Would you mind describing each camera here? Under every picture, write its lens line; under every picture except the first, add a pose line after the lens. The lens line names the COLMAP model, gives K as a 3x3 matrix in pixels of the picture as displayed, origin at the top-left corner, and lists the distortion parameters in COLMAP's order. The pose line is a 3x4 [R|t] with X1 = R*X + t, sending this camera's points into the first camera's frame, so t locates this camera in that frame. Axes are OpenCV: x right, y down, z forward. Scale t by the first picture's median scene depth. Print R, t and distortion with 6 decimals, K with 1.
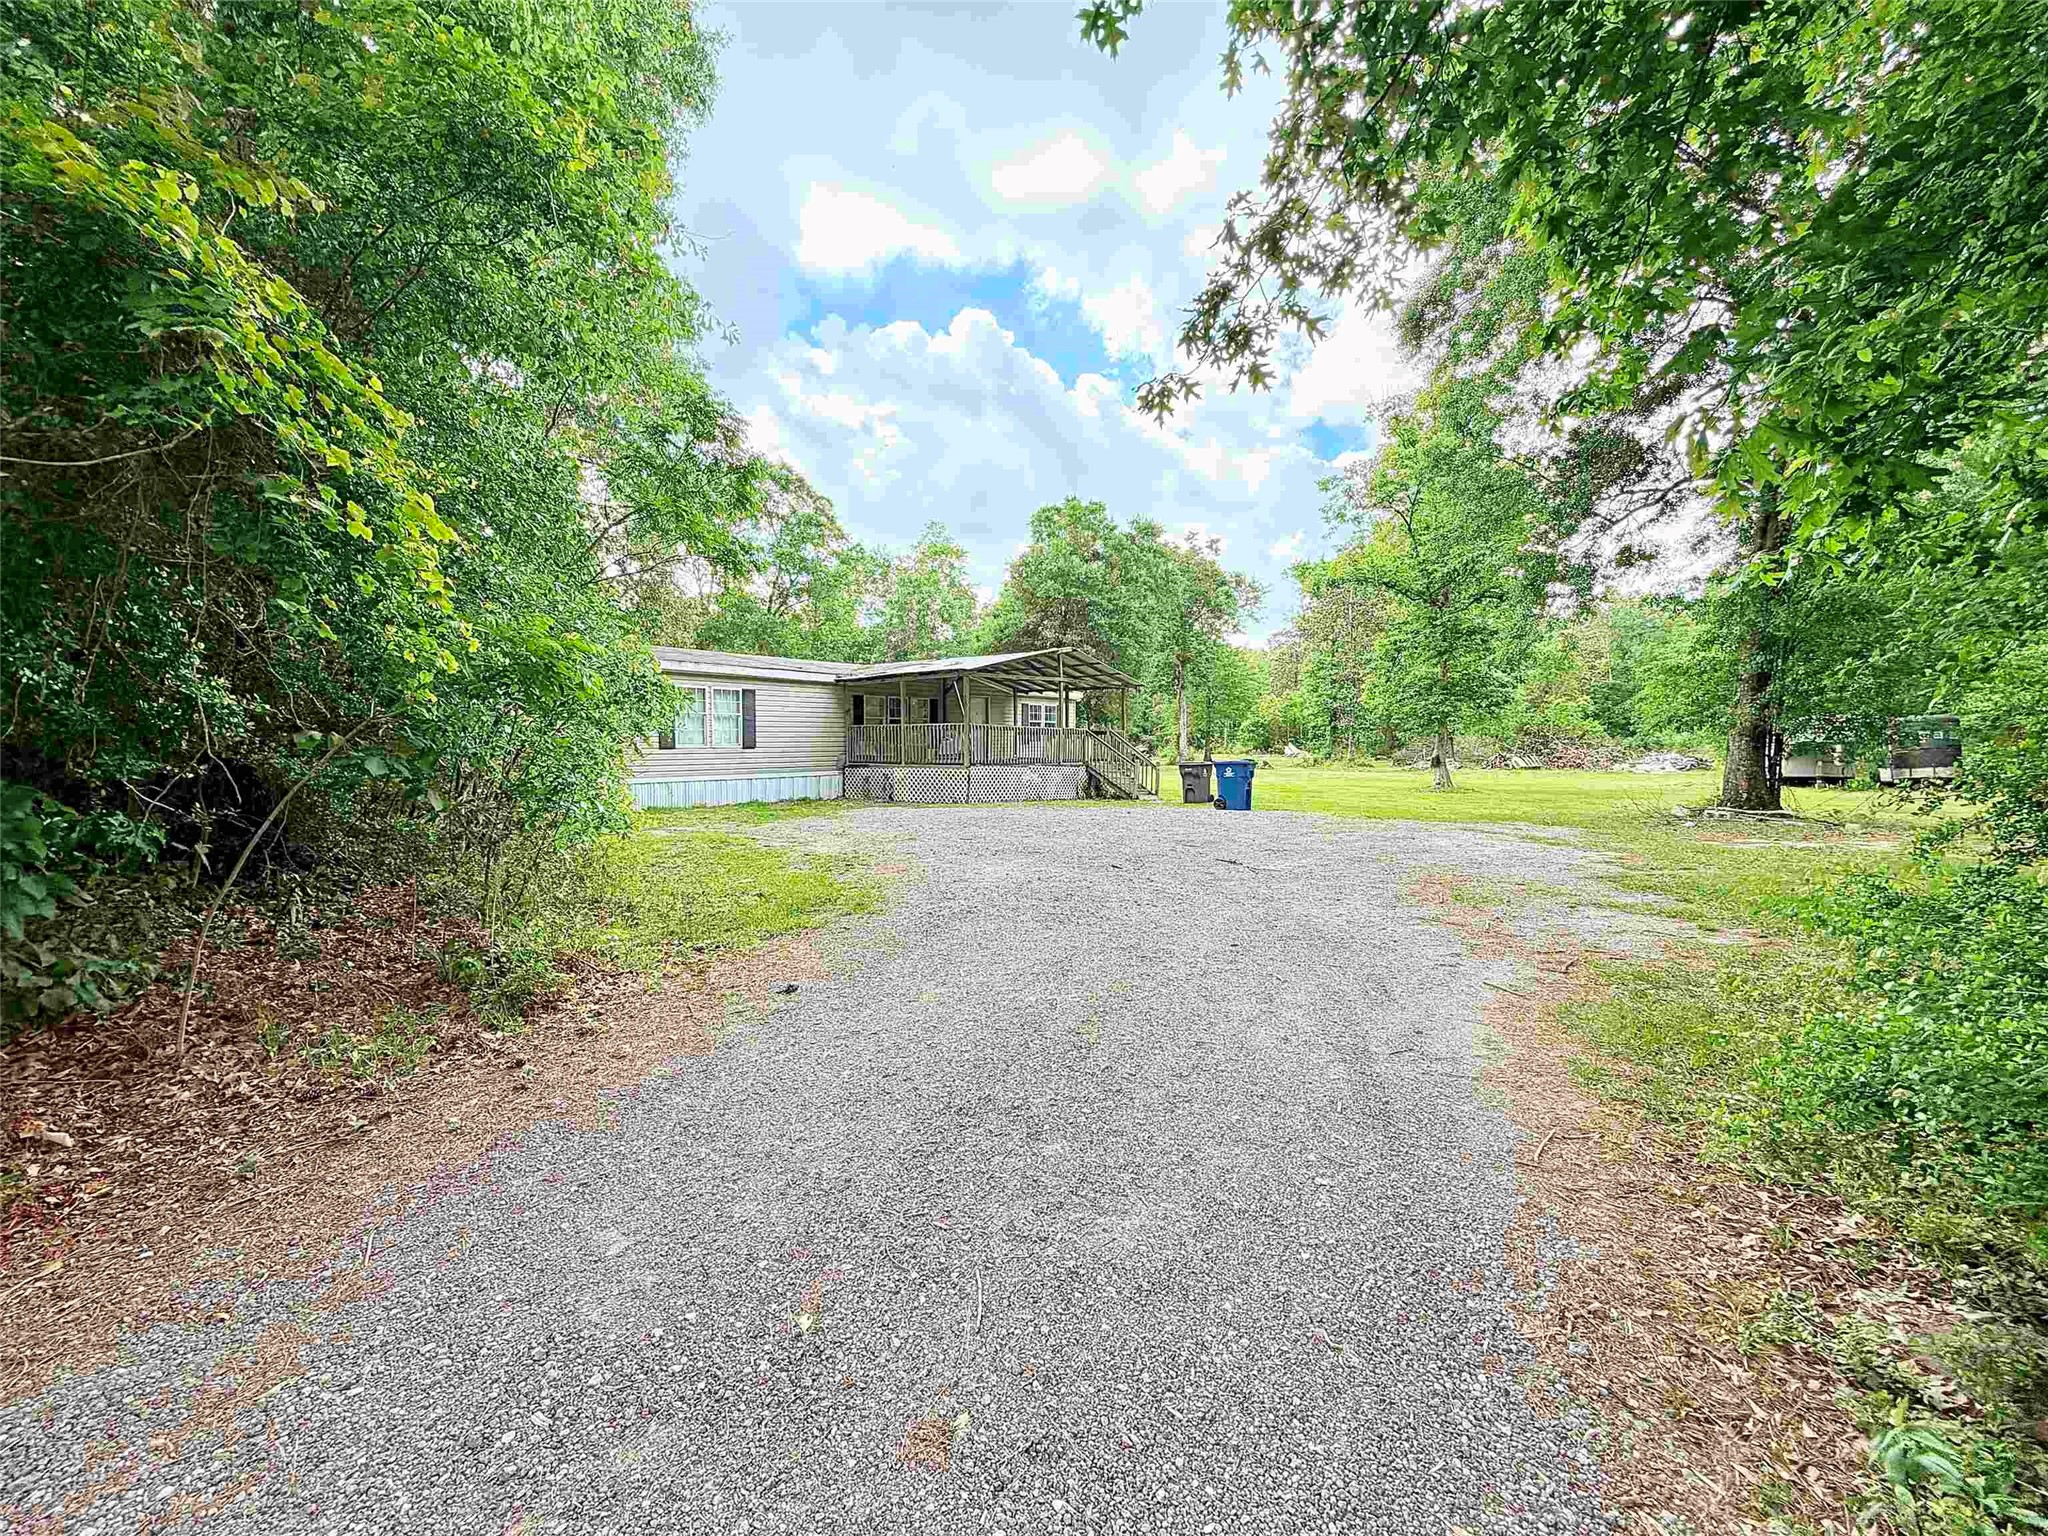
lens RADIAL K [[817.5, 0, 1024.0], [0, 817.5, 768.0], [0, 0, 1]] dist [-0.038739, 0.000018]
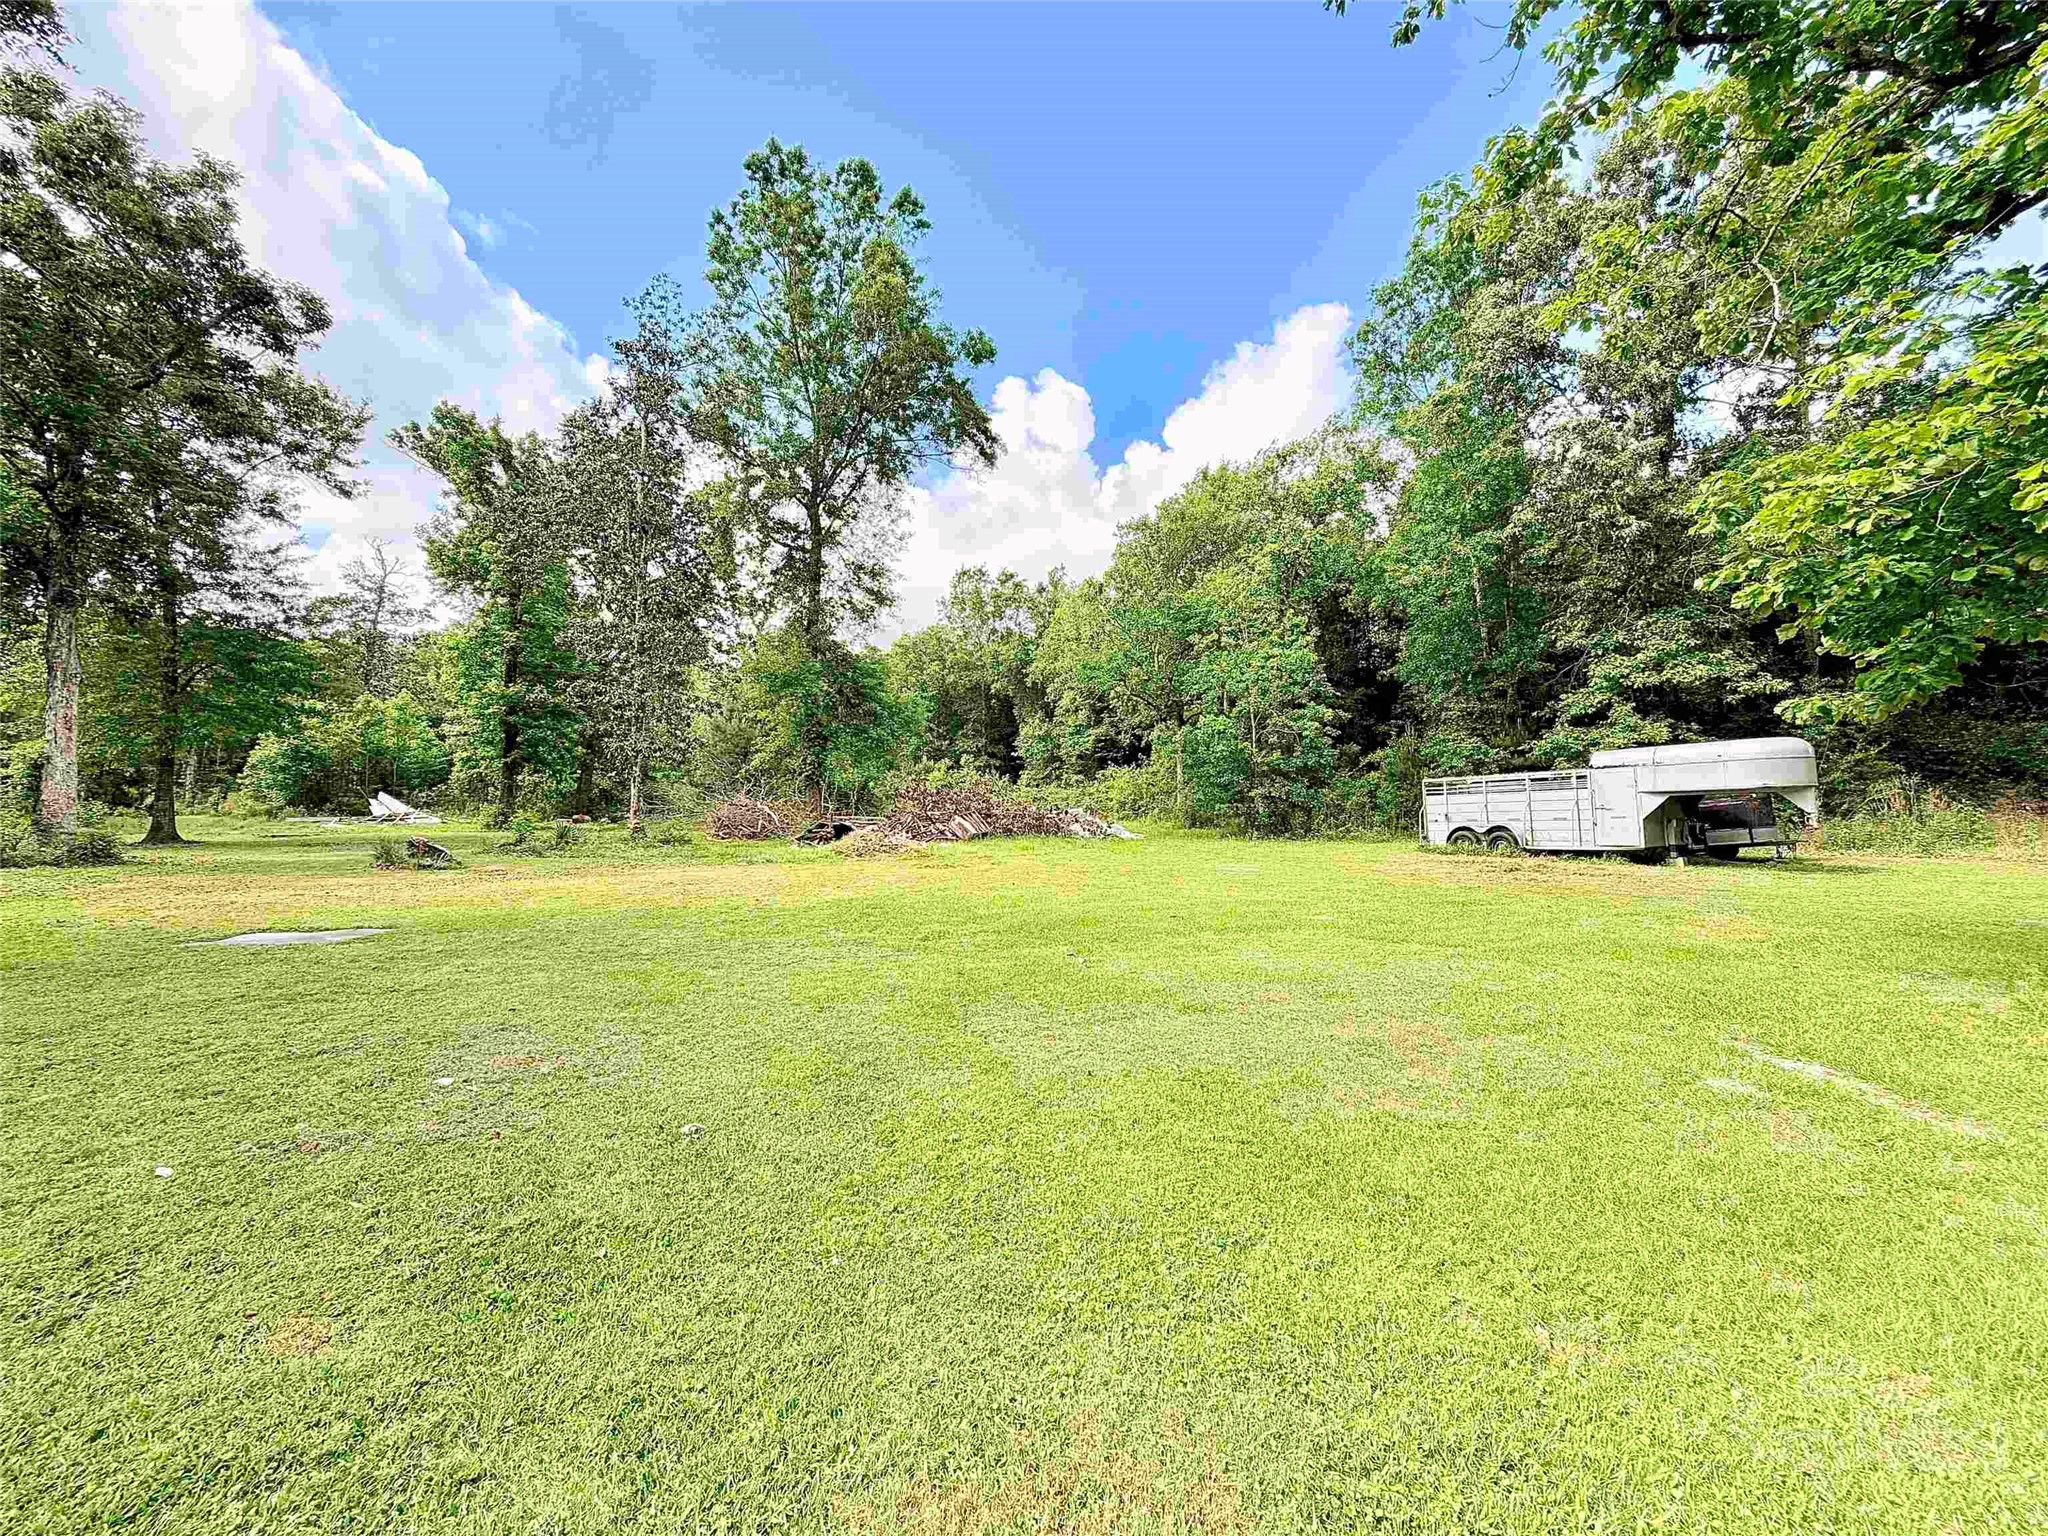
lens RADIAL K [[794.0, 0, 1017.4], [0, 794.0, 779.7], [0, 0, 1]] dist [0.001200, 0.000216]
pose [[0.482917, 0.023291, 0.875356, 0.169255], [0.022006, 0.999008, -0.038721, -0.022914], [-0.875390, 0.037963, 0.481925, 0.854503]]
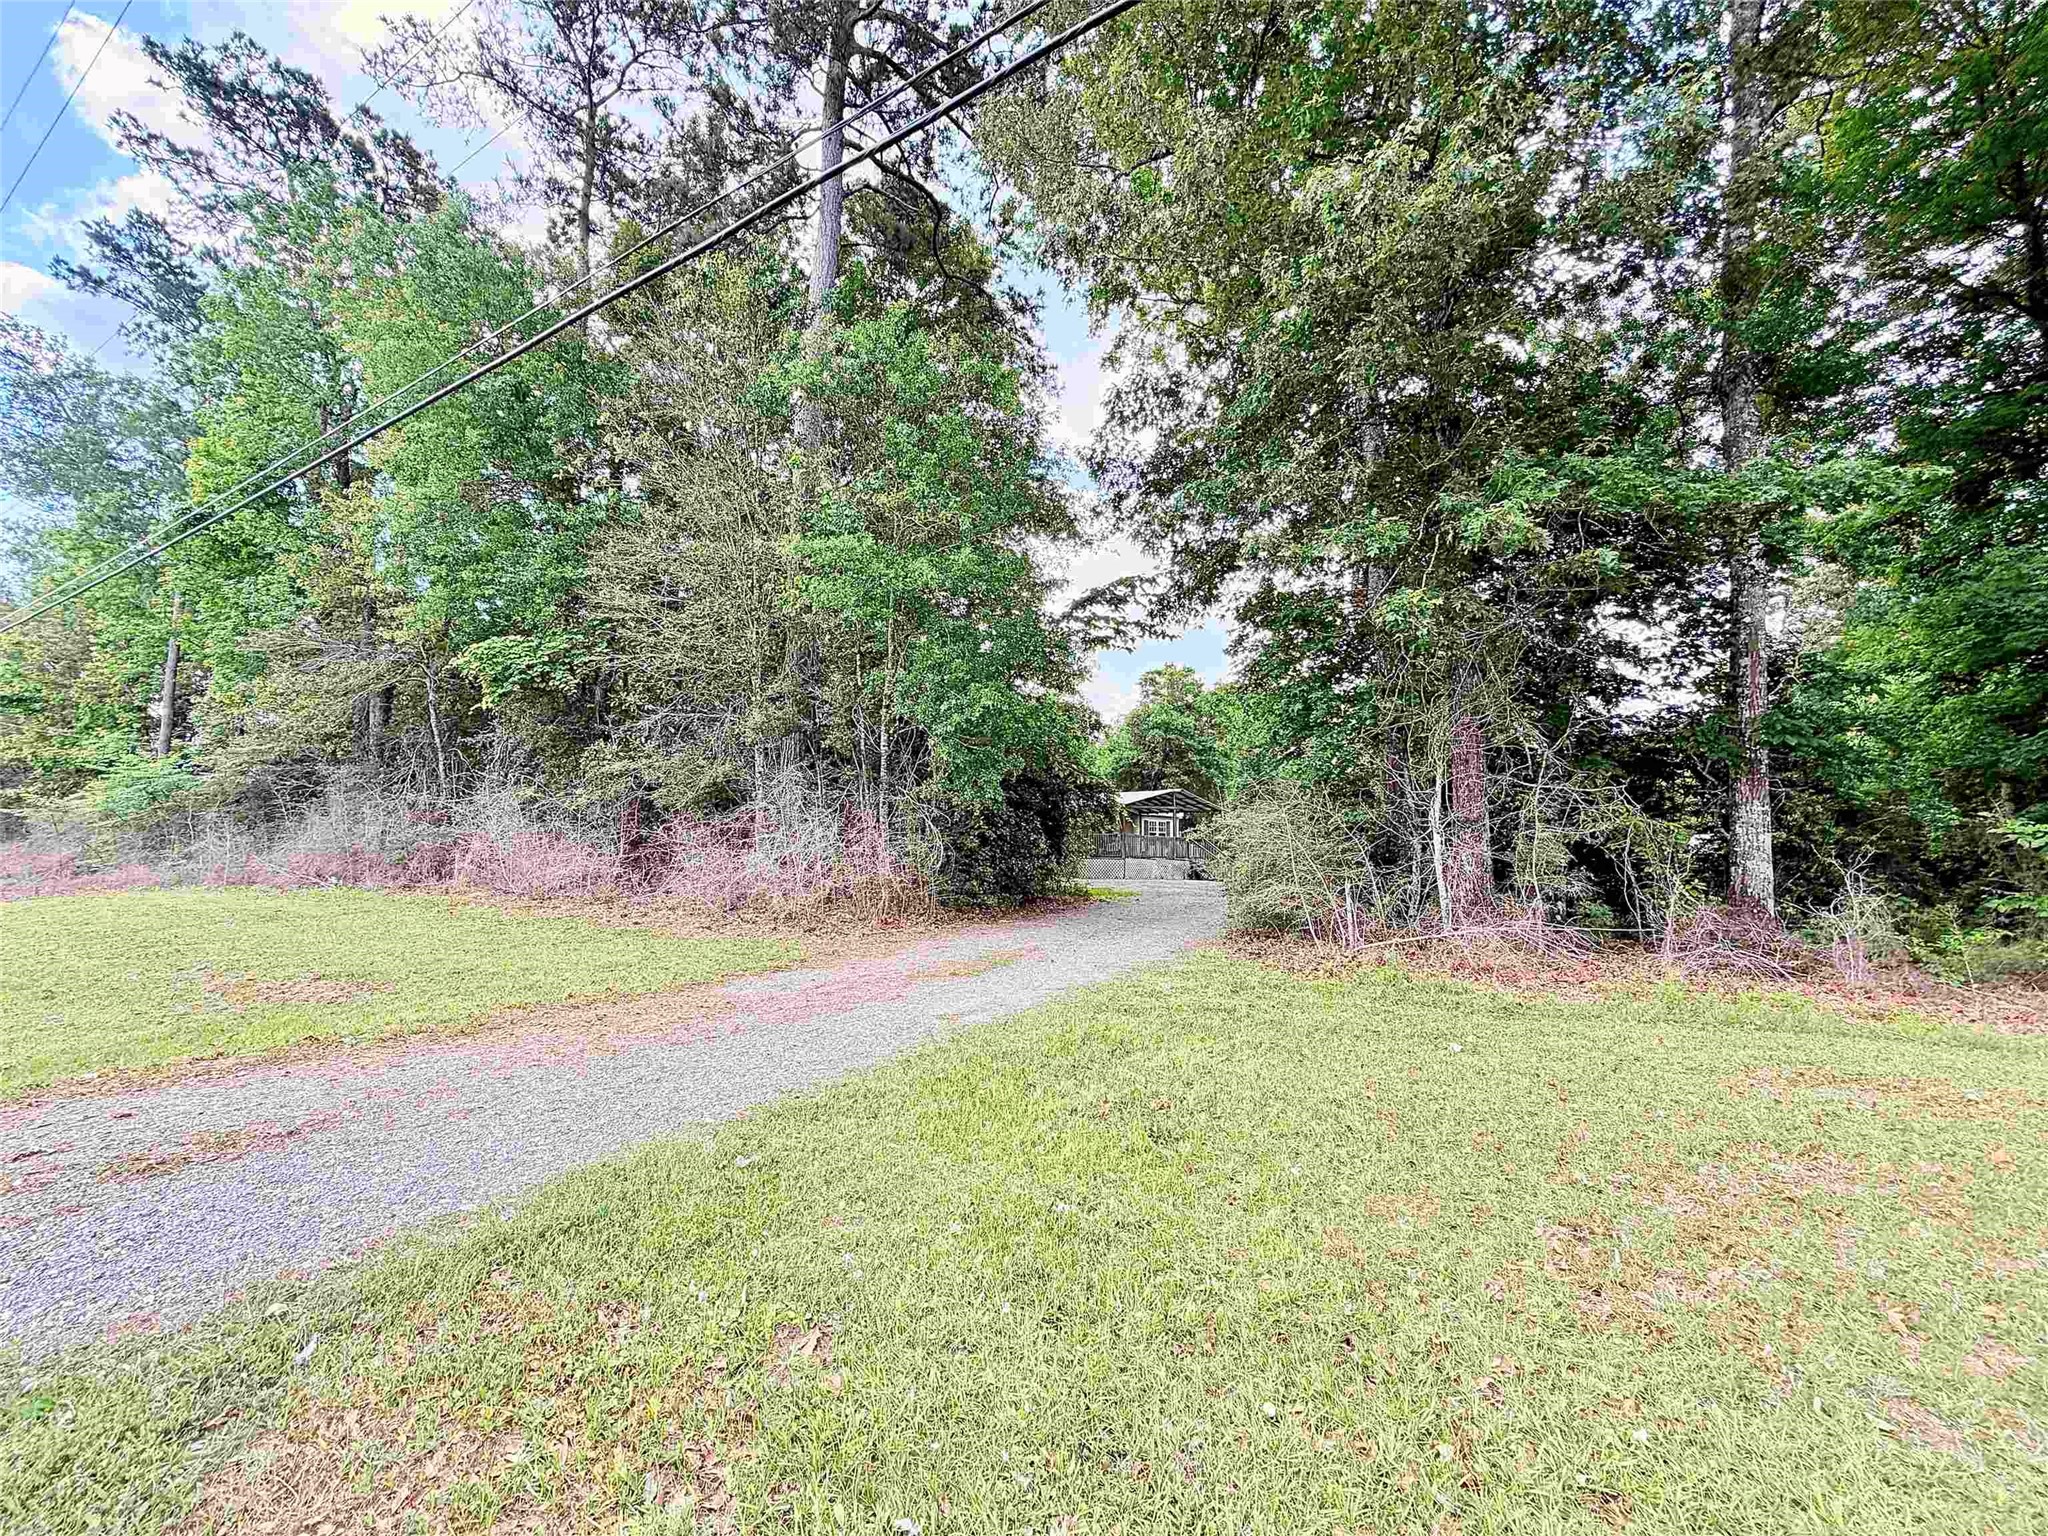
lens RADIAL K [[794.0, 0, 1017.4], [0, 794.0, 779.7], [0, 0, 1]] dist [0.001200, 0.000216]
pose [[0.993759, 0.006708, -0.111347, -0.054600], [-0.019545, 0.993219, -0.114602, 0.015182], [0.109823, 0.116063, 0.987152, -0.368382]]
